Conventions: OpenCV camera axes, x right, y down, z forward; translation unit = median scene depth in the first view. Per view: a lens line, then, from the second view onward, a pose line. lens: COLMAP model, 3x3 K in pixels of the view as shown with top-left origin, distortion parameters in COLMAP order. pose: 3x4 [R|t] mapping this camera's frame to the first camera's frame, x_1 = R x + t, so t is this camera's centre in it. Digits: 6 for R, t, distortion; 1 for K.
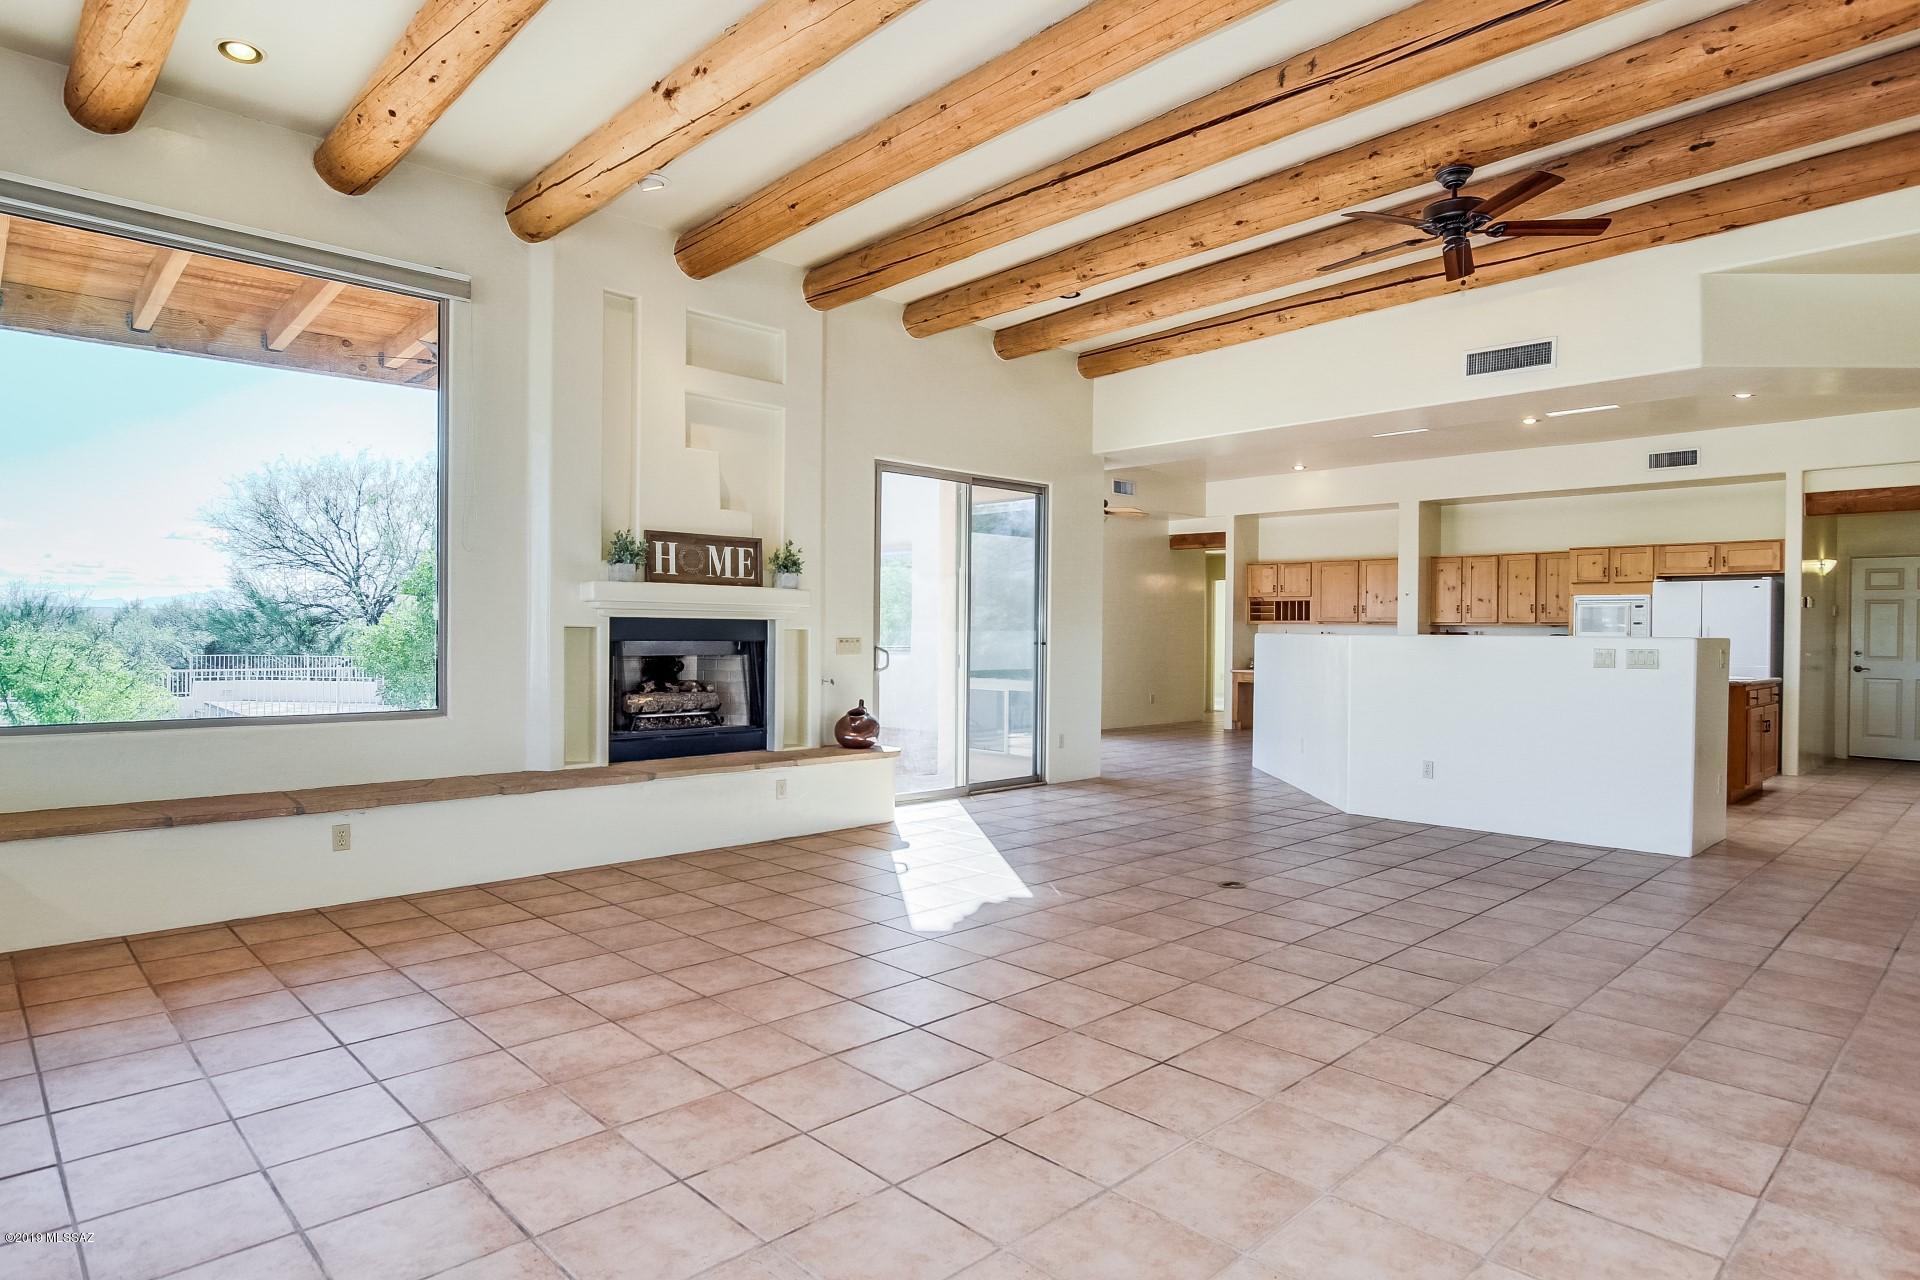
lens RADIAL K [[1066.6, 0, 953.9], [0, 1066.6, 640.8], [0, 0, 1]] dist [-0.013851, 0.001825]
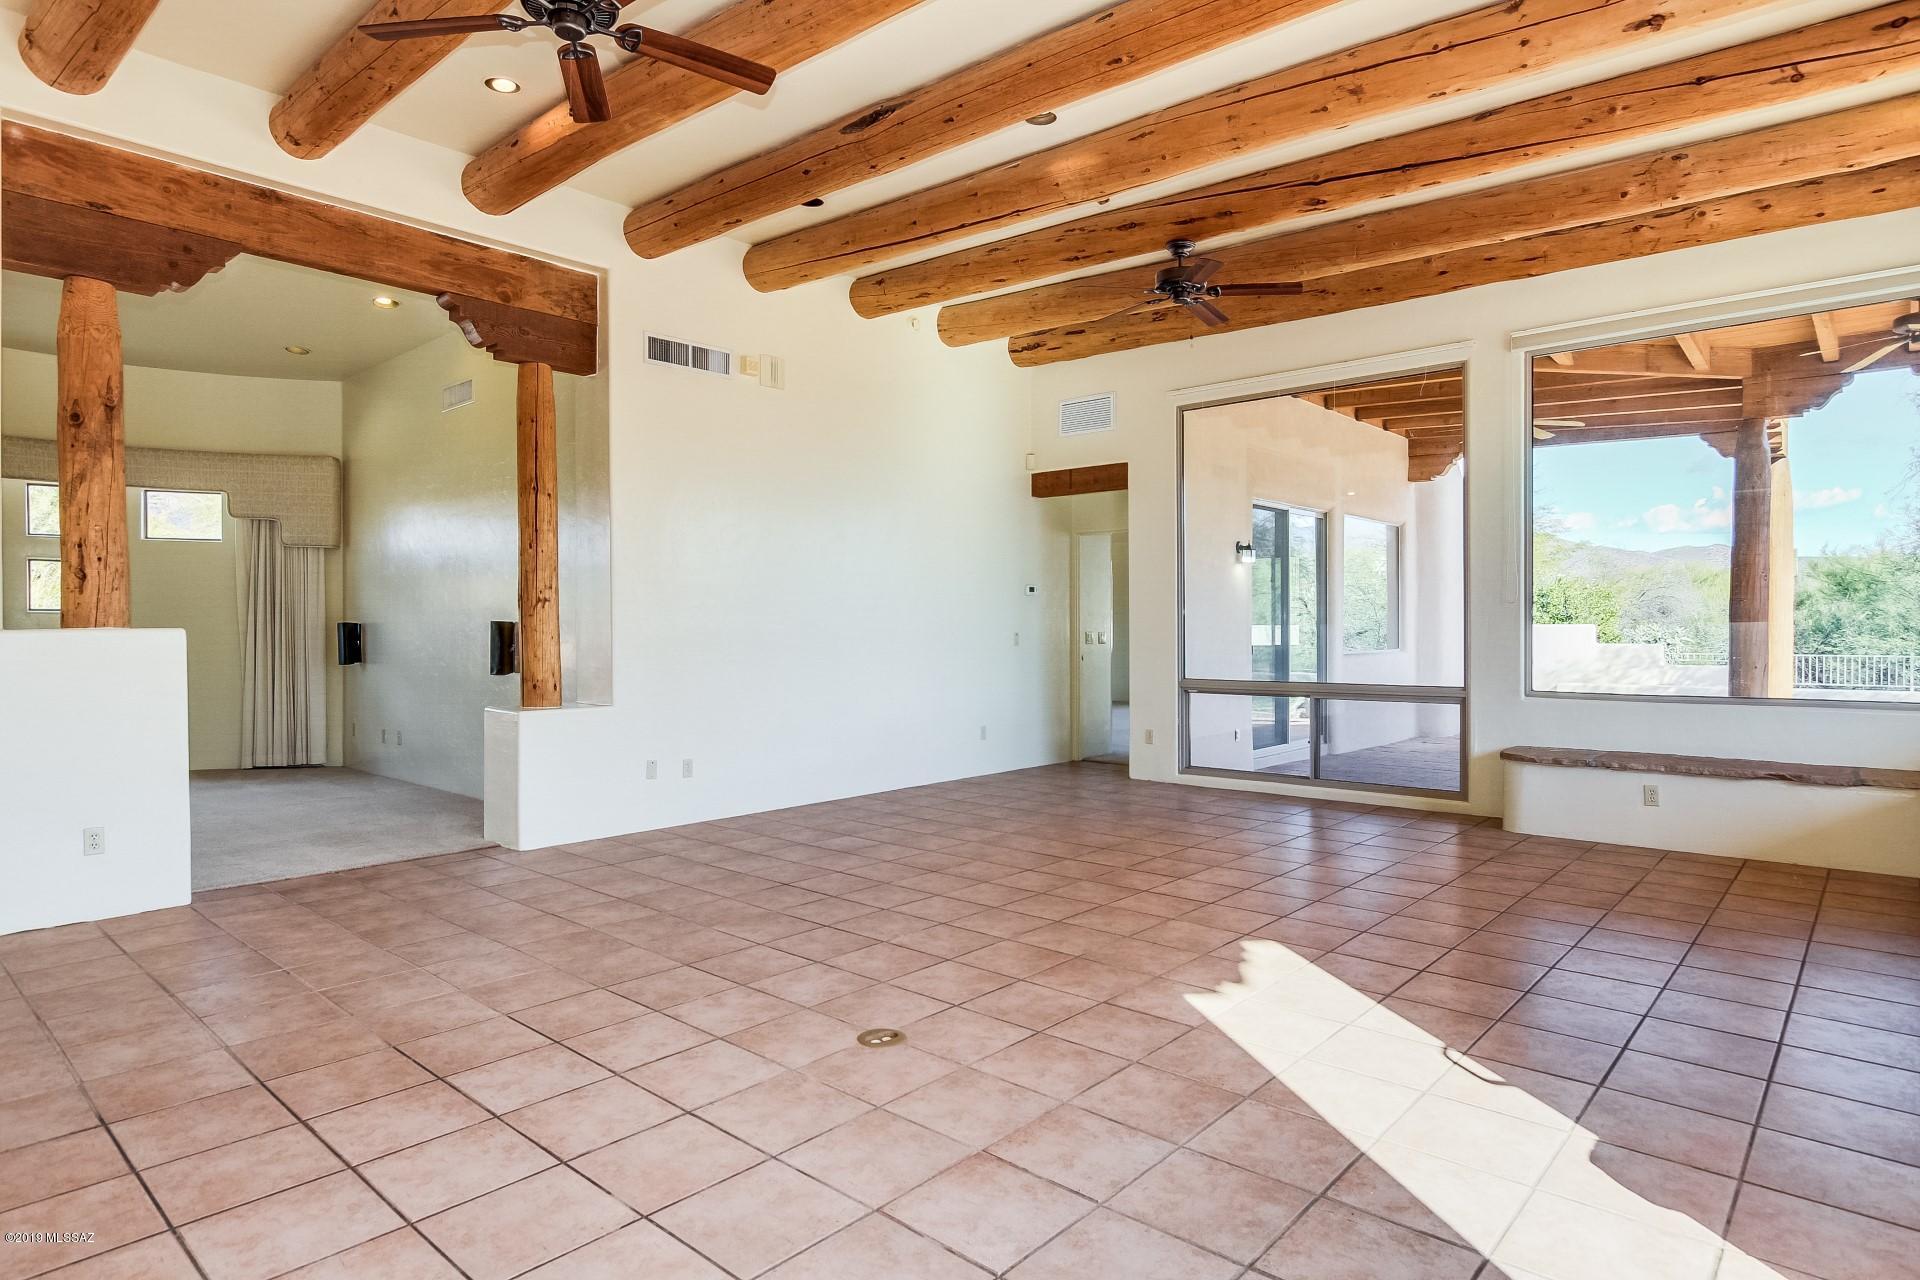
lens RADIAL K [[1066.6, 0, 975.9], [0, 1066.6, 625.4], [0, 0, 1]] dist [-0.013851, 0.001825]
pose [[-0.995281, 0.000970, -0.097027, 0.297342], [0.000863, 0.999999, 0.001145, -0.004909], [0.097028, 0.001056, -0.995281, 1.796656]]
